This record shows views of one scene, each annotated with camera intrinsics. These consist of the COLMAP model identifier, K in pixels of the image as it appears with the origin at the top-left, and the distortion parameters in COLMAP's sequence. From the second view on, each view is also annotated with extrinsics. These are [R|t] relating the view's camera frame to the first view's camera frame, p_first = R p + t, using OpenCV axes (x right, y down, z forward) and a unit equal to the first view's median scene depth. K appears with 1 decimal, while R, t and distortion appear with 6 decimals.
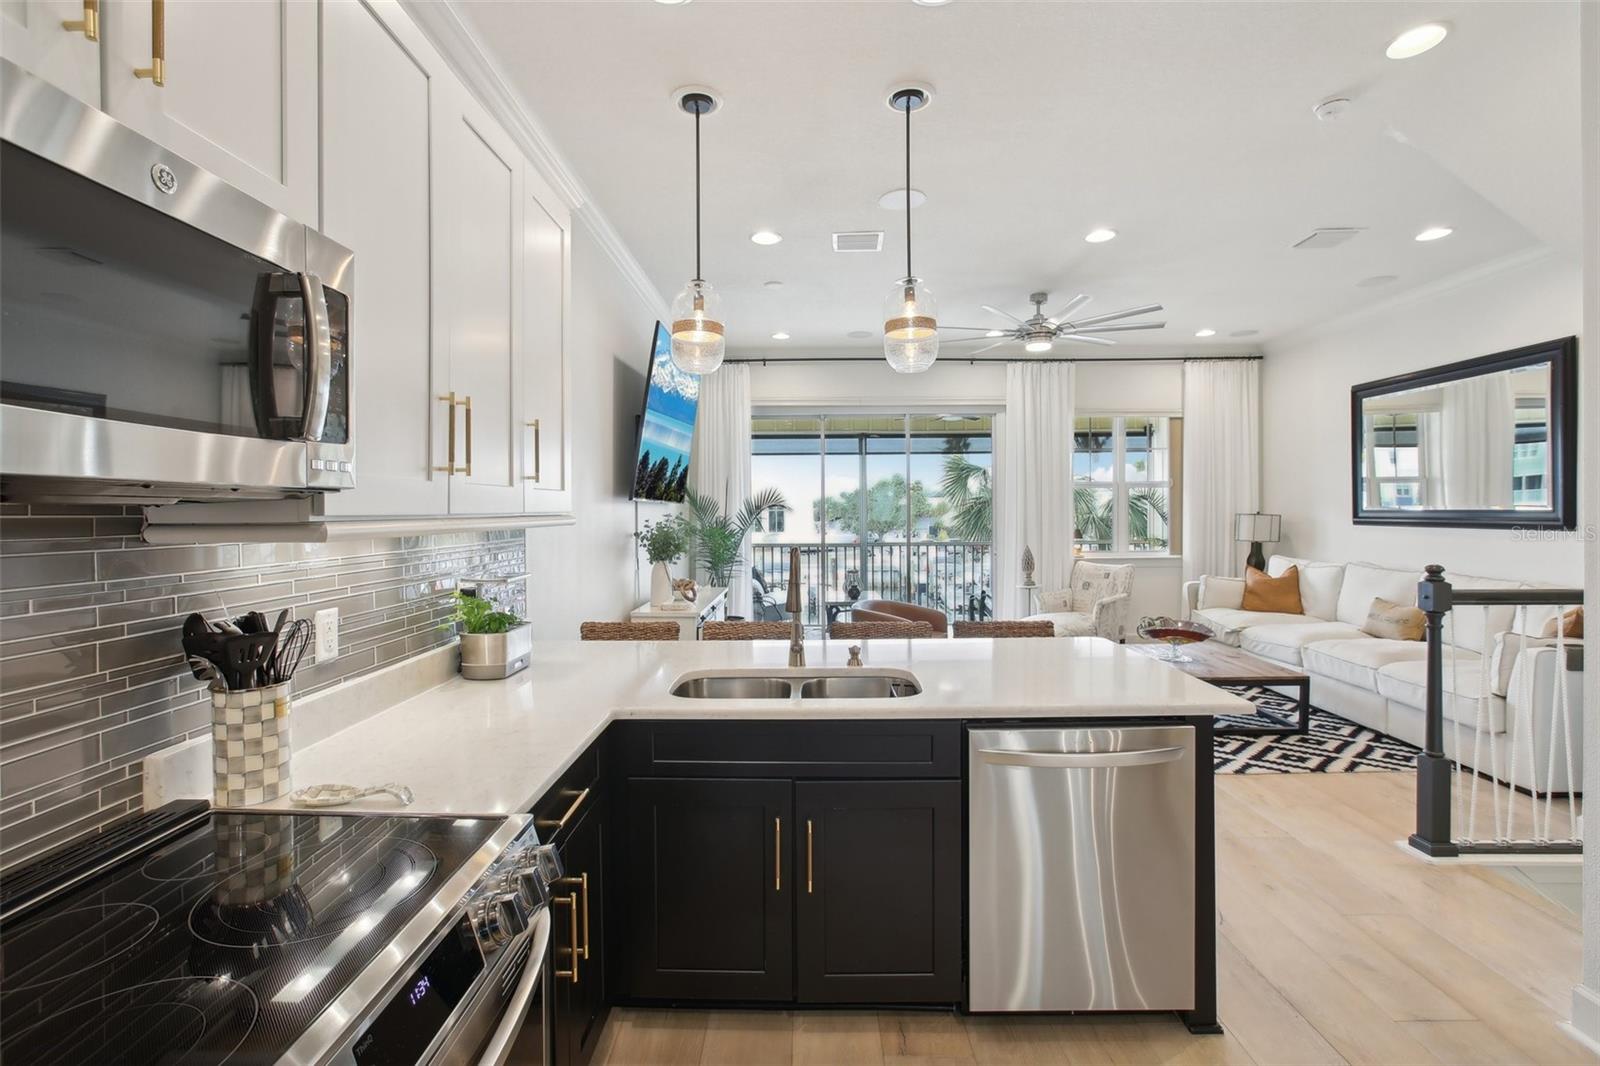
lens RADIAL K [[723.7, 0, 800.6], [0, 723.7, 521.8], [0, 0, 1]] dist [-0.013513, 0.000301]
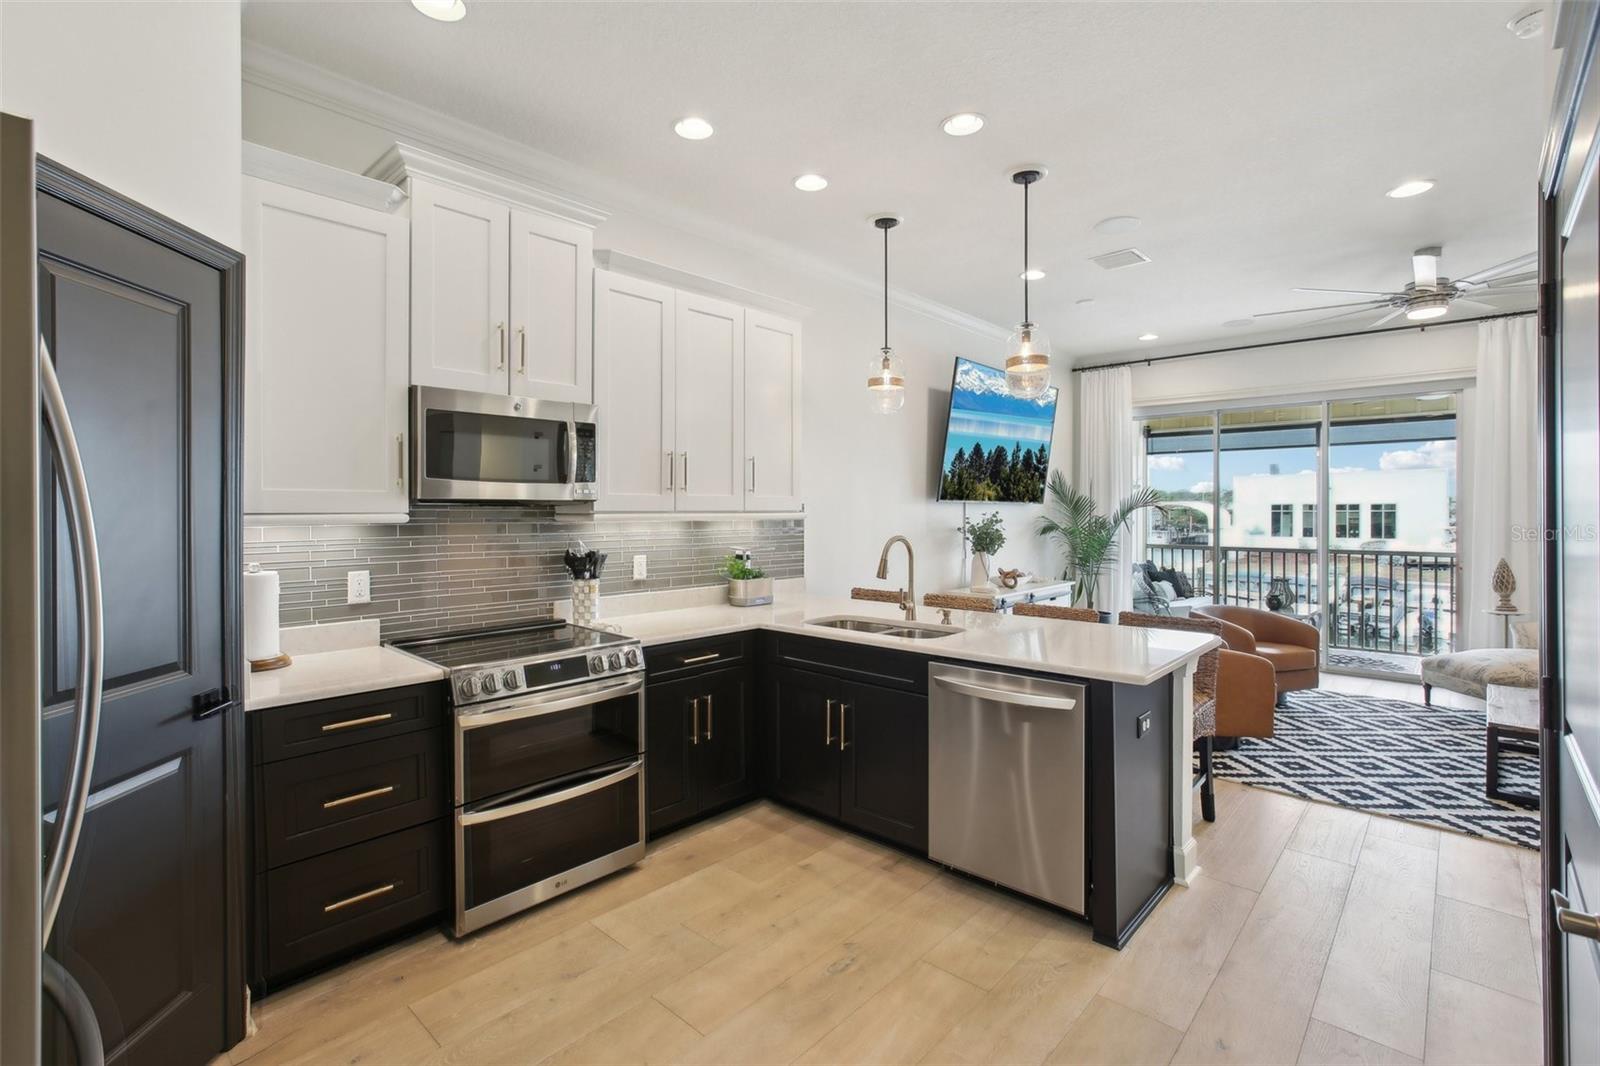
lens RADIAL K [[736.4, 0, 804.1], [0, 736.4, 512.0], [0, 0, 1]] dist [-0.000659, 0.000488]
pose [[0.748959, 0.006644, -0.662583, 0.919476], [-0.014858, 0.999867, -0.006768, 0.001303], [0.662450, 0.014913, 0.748958, -0.252573]]
